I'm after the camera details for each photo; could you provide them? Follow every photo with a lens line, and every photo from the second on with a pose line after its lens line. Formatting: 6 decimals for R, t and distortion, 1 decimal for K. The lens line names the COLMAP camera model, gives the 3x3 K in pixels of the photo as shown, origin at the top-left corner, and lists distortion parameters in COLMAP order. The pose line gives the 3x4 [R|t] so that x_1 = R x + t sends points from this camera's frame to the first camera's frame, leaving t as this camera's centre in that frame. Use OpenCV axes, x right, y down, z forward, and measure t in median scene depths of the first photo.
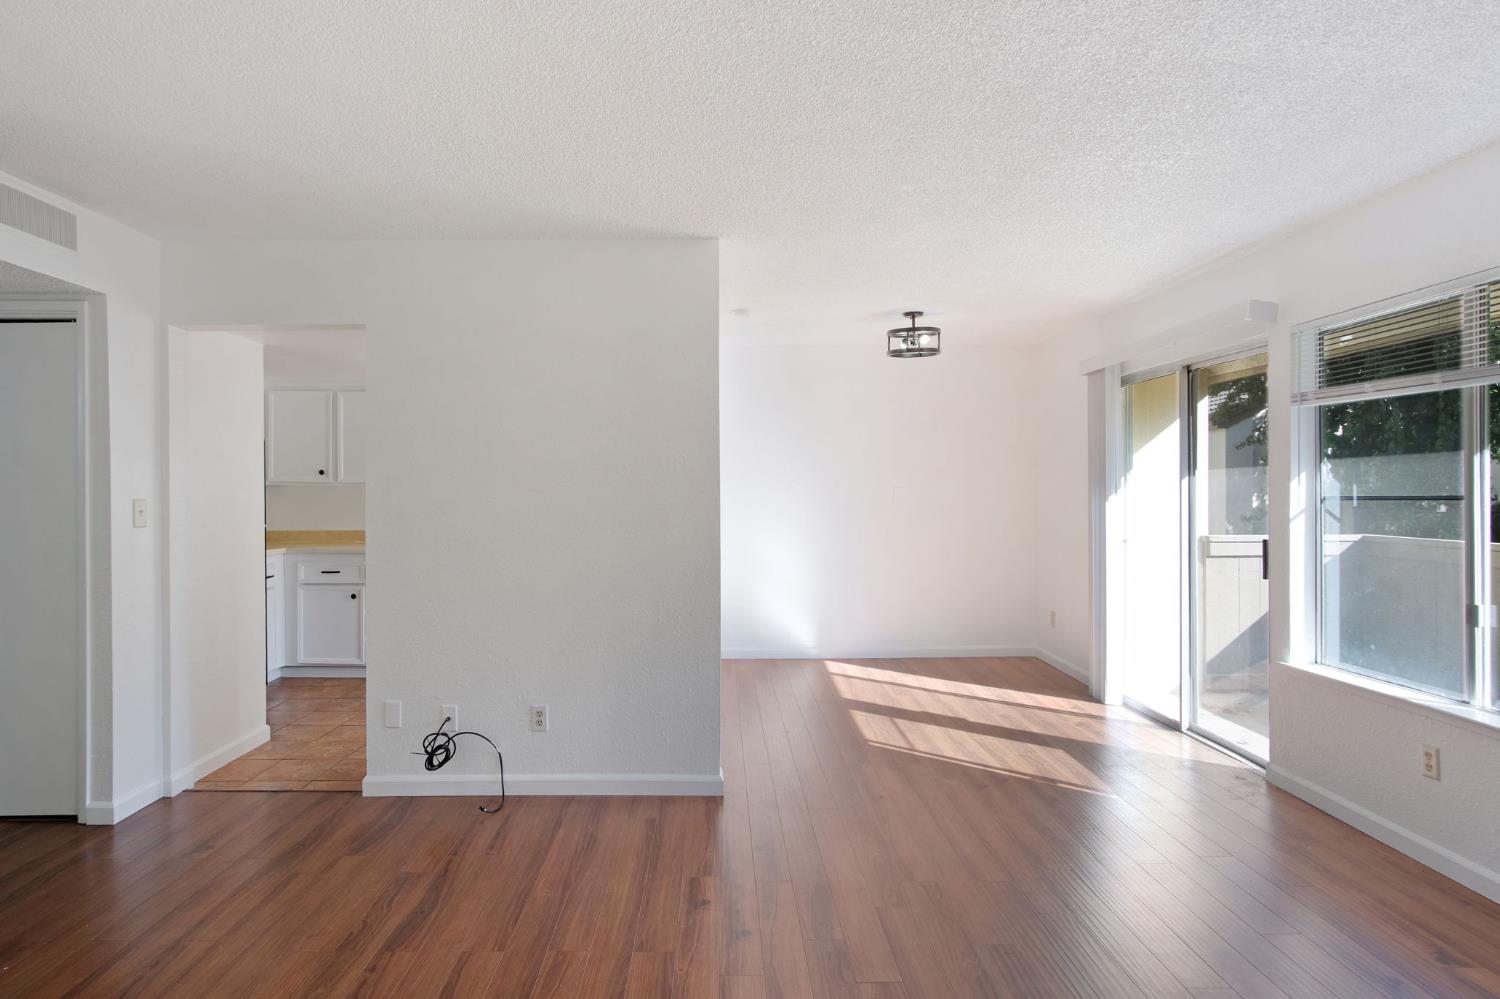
lens RADIAL K [[803.3, 0, 727.9], [0, 803.3, 489.2], [0, 0, 1]] dist [-0.000637, 0.003552]
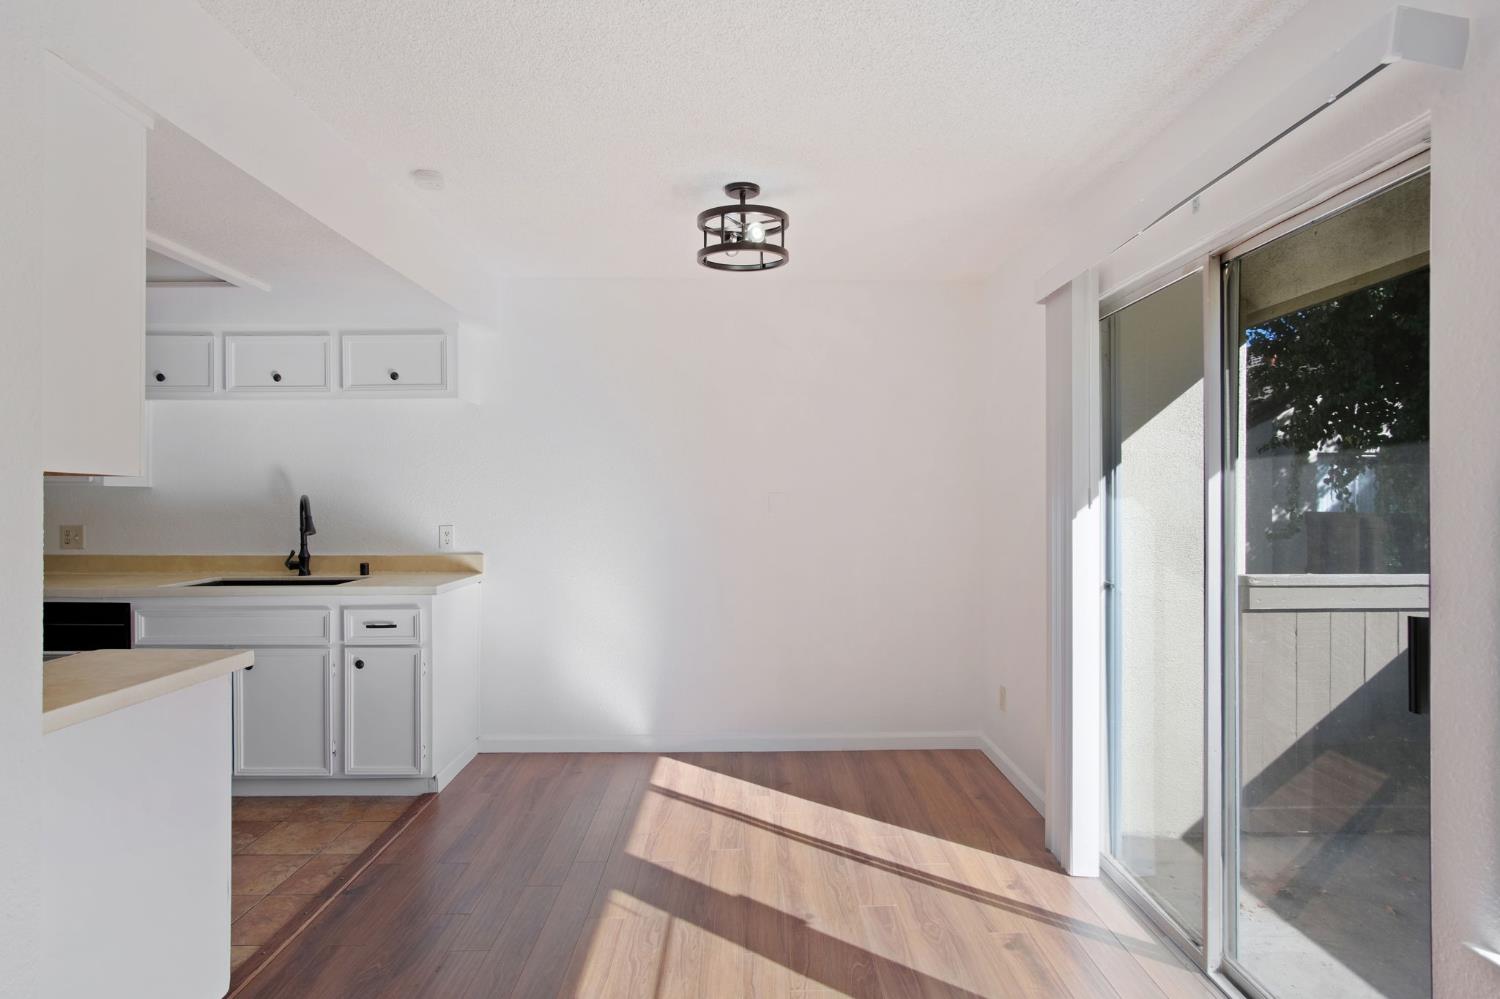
lens RADIAL K [[803.3, 0, 756.3], [0, 803.3, 492.9], [0, 0, 1]] dist [-0.000637, 0.003552]
pose [[0.999787, 0.007237, 0.019348, 0.232669], [-0.007113, 0.999954, -0.006440, 0.002554], [-0.019394, 0.006301, 0.999792, 0.430237]]
